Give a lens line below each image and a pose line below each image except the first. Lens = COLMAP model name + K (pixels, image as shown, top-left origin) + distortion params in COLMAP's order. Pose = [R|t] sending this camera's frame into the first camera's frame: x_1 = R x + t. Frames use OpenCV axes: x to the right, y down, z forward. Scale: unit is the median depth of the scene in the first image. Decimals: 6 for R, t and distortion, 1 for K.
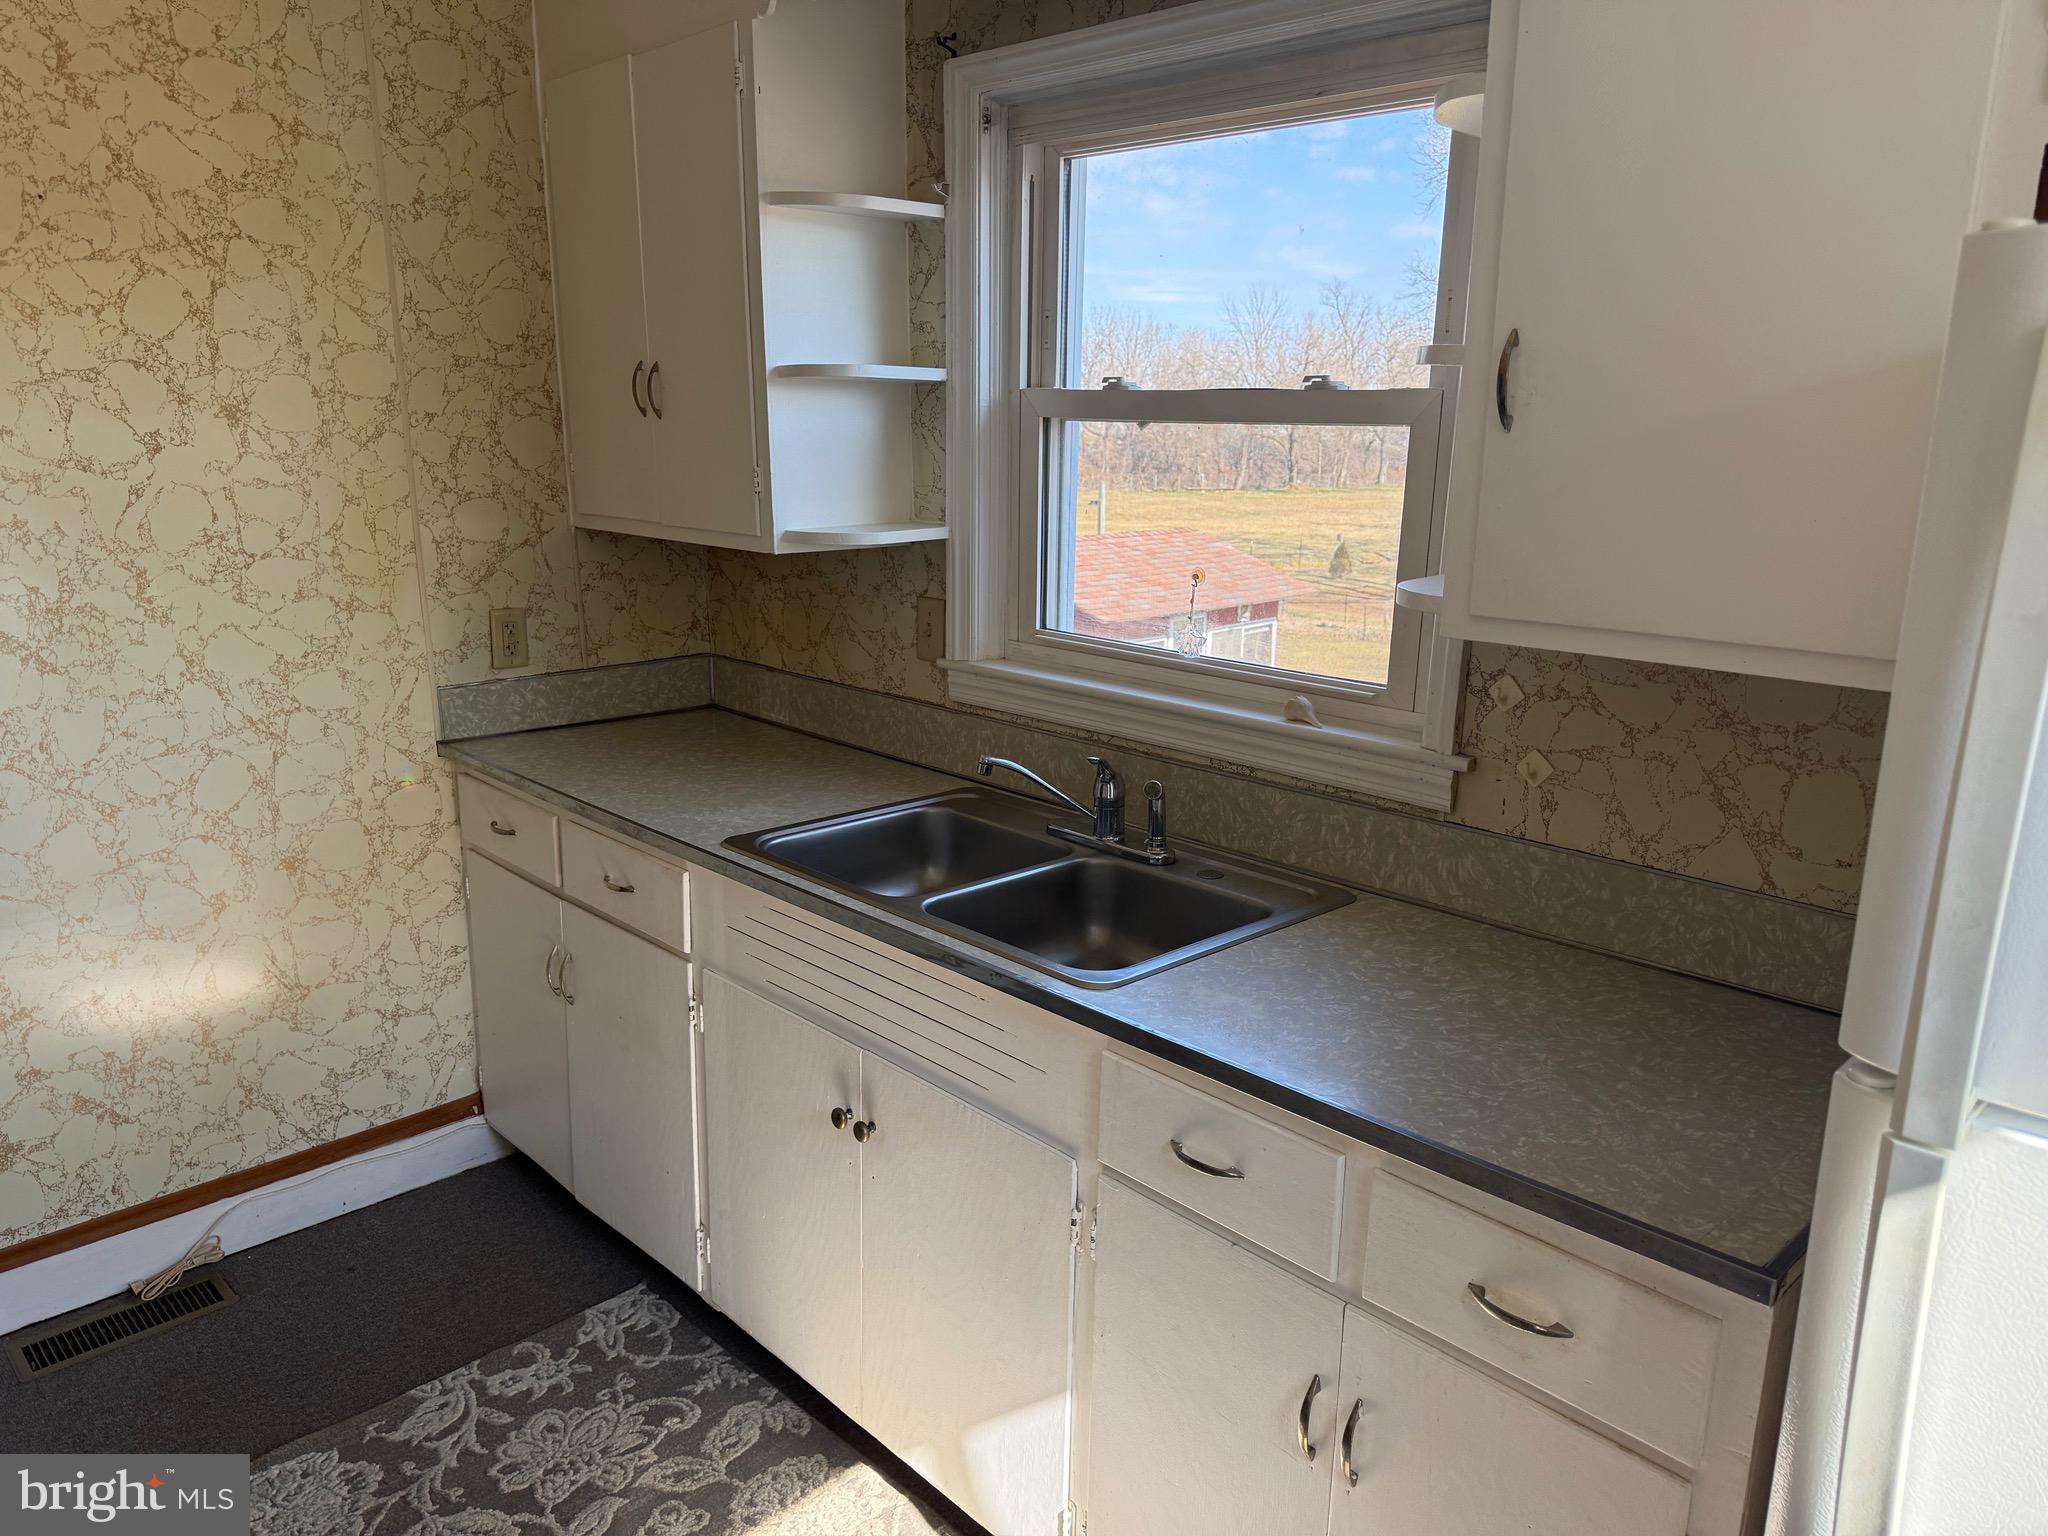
lens RADIAL K [[1439.1, 0, 1007.7], [0, 1439.1, 773.2], [0, 0, 1]] dist [0.066016, -0.094066]
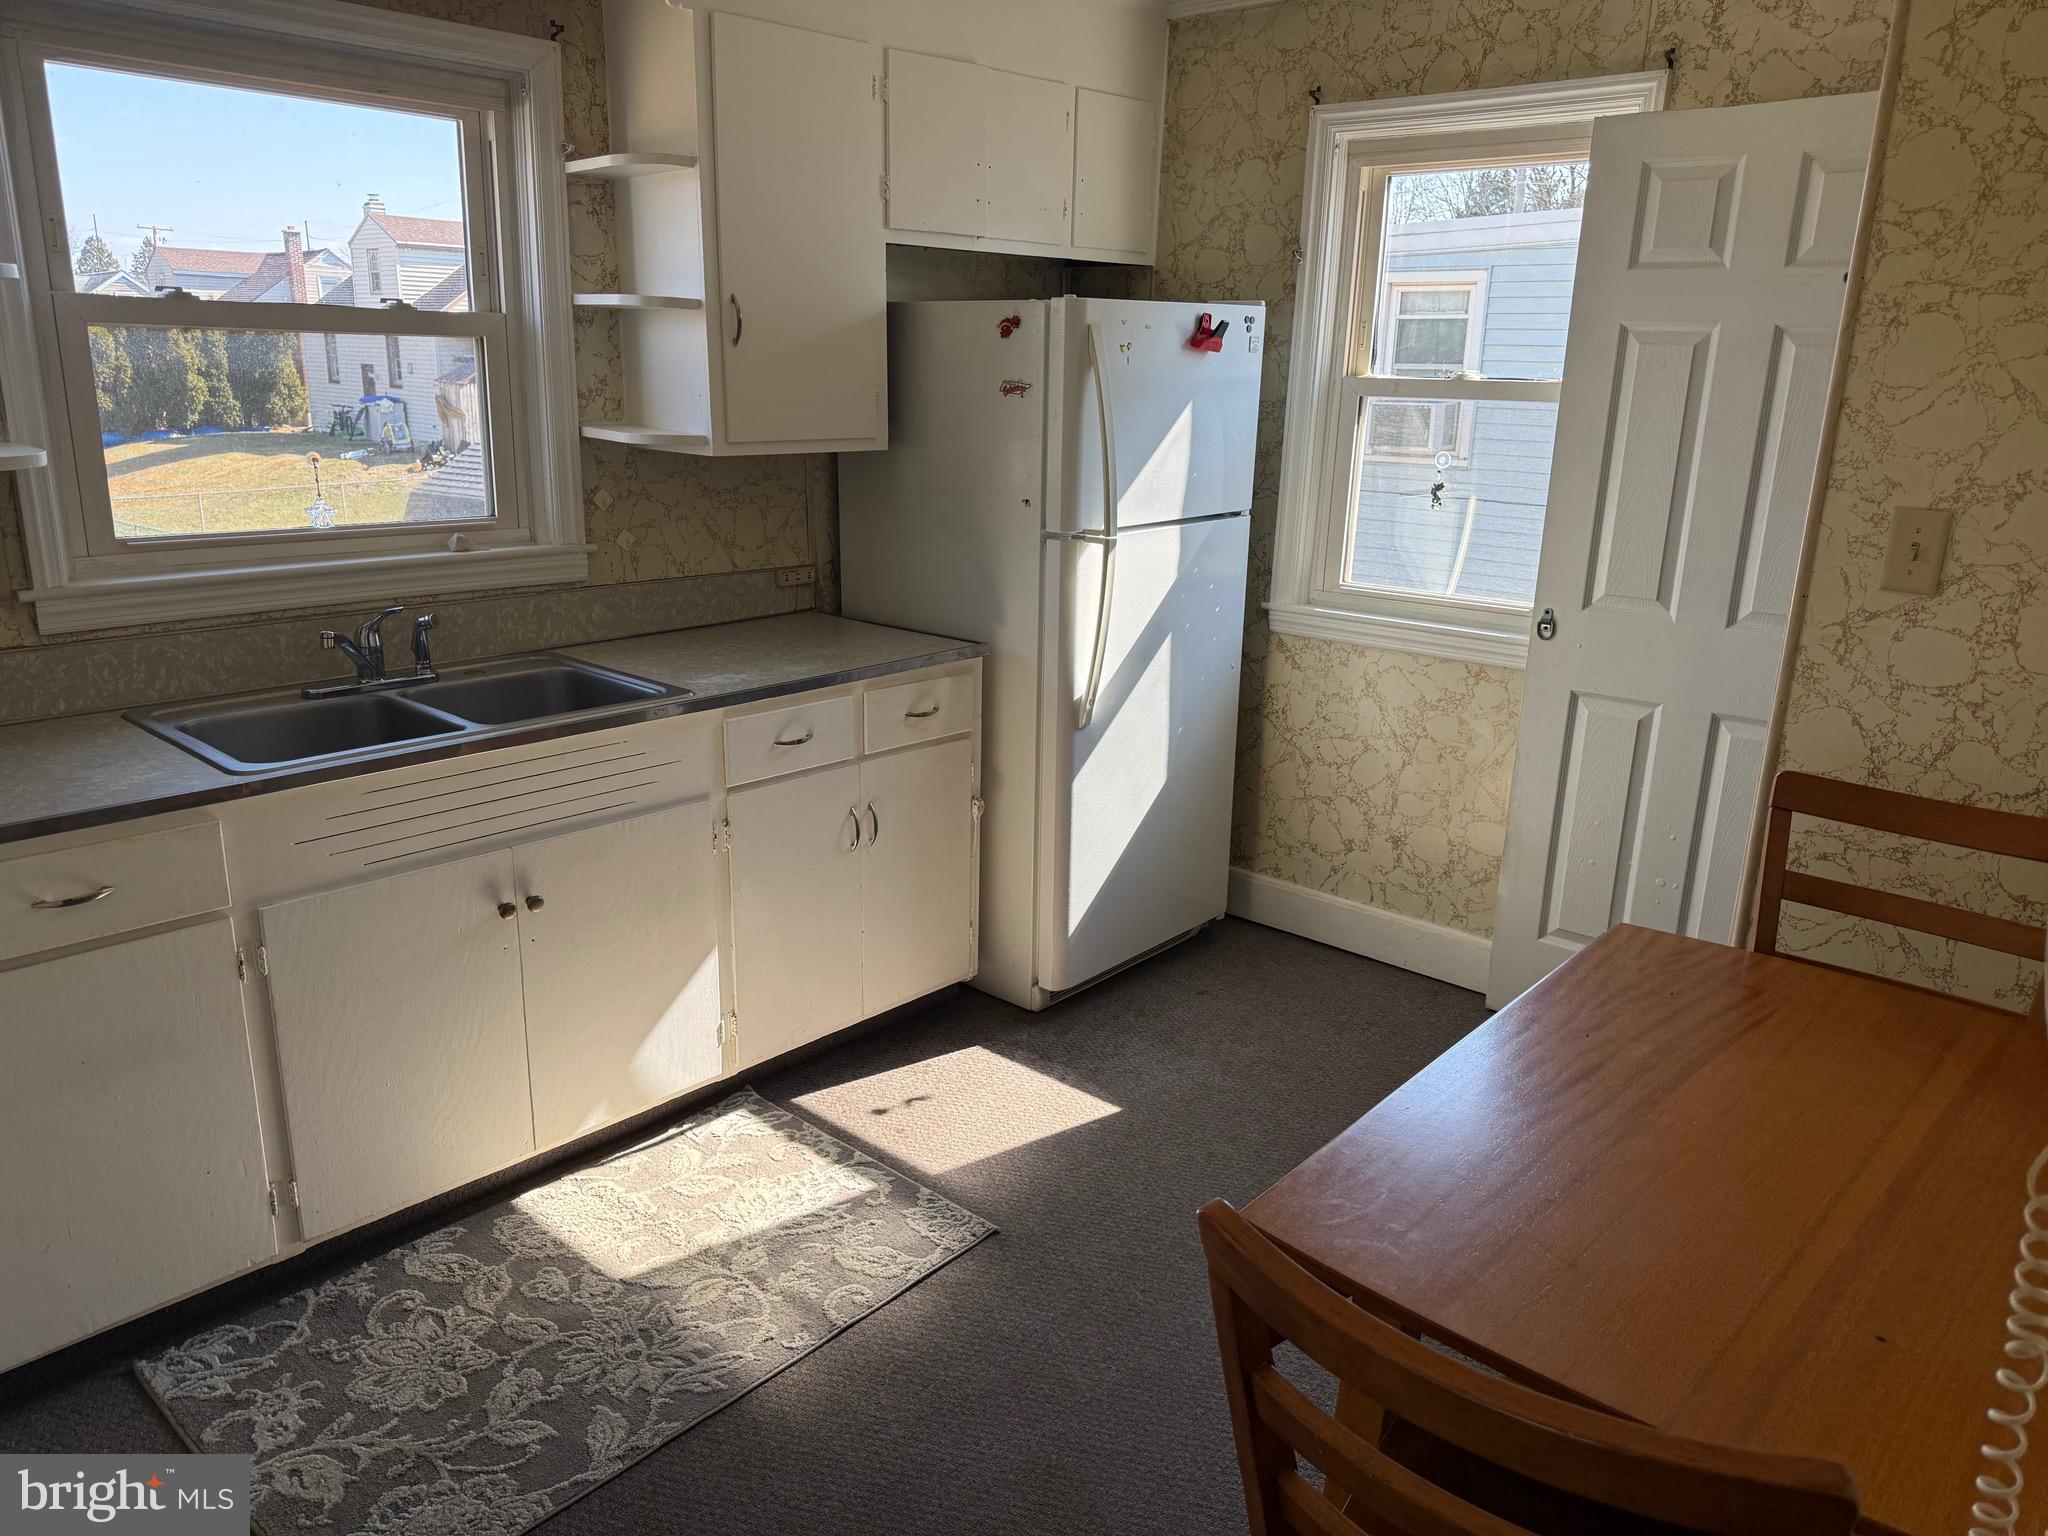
lens RADIAL K [[1439.1, 0, 1031.3], [0, 1439.1, 778.1], [0, 0, 1]] dist [0.066016, -0.094066]
pose [[-0.072211, -0.293971, 0.953083, -1.128871], [0.211234, 0.929393, 0.302668, -0.128508], [-0.974764, 0.223180, -0.005015, 0.471784]]
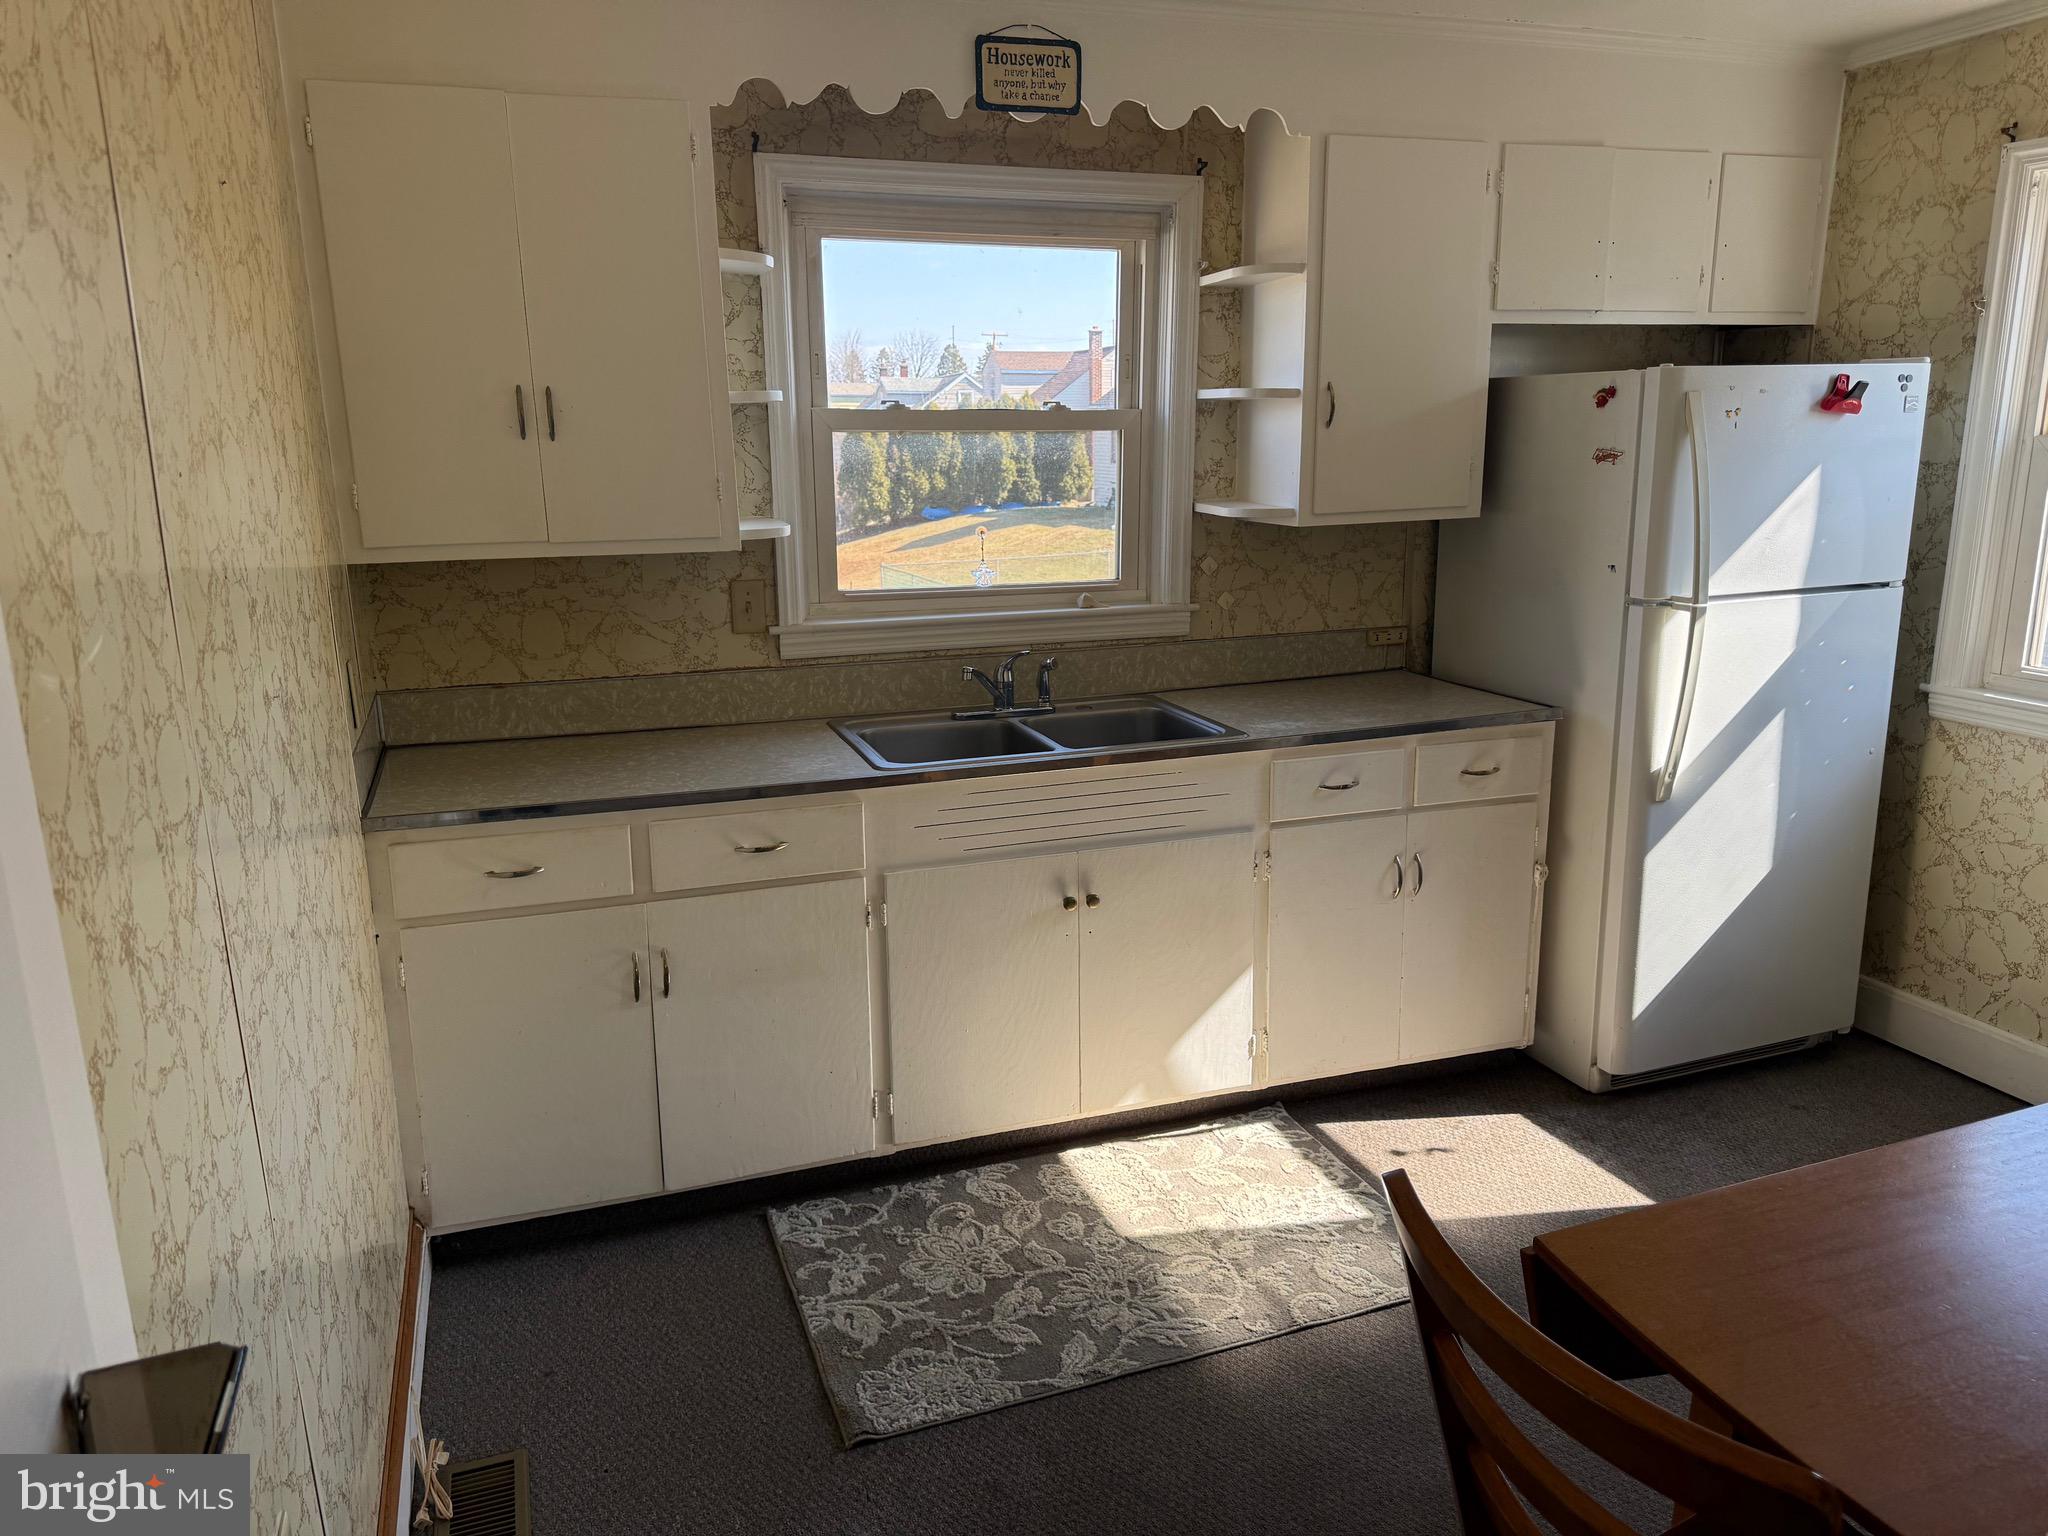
lens RADIAL K [[1439.1, 0, 1034.5], [0, 1439.1, 757.6], [0, 0, 1]] dist [0.066016, -0.094066]
pose [[0.405991, -0.224152, 0.885961, -1.219248], [0.232221, 0.962936, 0.137212, -0.101217], [-0.883880, 0.150032, 0.442997, 0.309468]]
